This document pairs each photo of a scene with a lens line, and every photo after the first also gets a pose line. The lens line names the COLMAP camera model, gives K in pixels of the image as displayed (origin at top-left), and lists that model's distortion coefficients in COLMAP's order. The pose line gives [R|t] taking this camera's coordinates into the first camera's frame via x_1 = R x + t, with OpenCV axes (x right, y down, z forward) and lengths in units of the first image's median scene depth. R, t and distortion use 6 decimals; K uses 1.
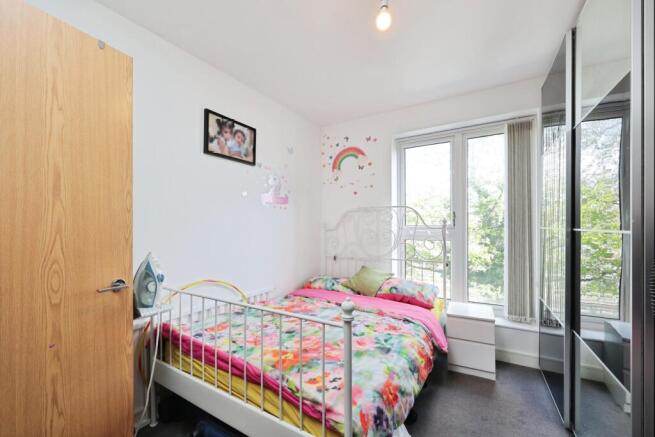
lens RADIAL K [[265.6, 0, 327.4], [0, 265.6, 221.6], [0, 0, 1]] dist [-0.000346, -0.000167]
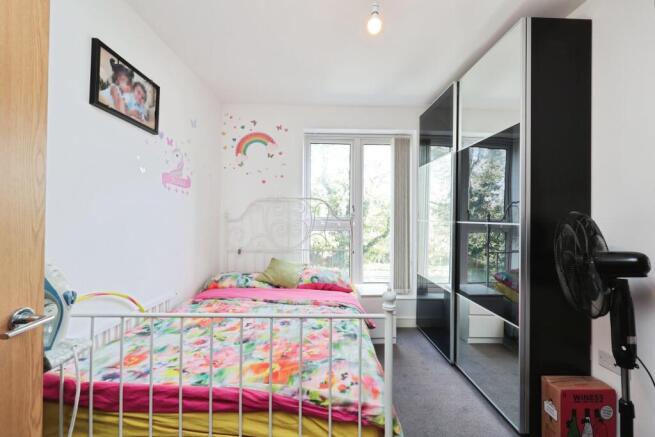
lens RADIAL K [[264.7, 0, 327.2], [0, 264.7, 211.1], [0, 0, 1]] dist [0.000784, -0.000068]
pose [[0.848523, 0.028594, 0.528386, -0.270120], [-0.025606, 0.999588, -0.012973, 0.005407], [-0.528539, -0.002522, 0.848905, 0.107193]]
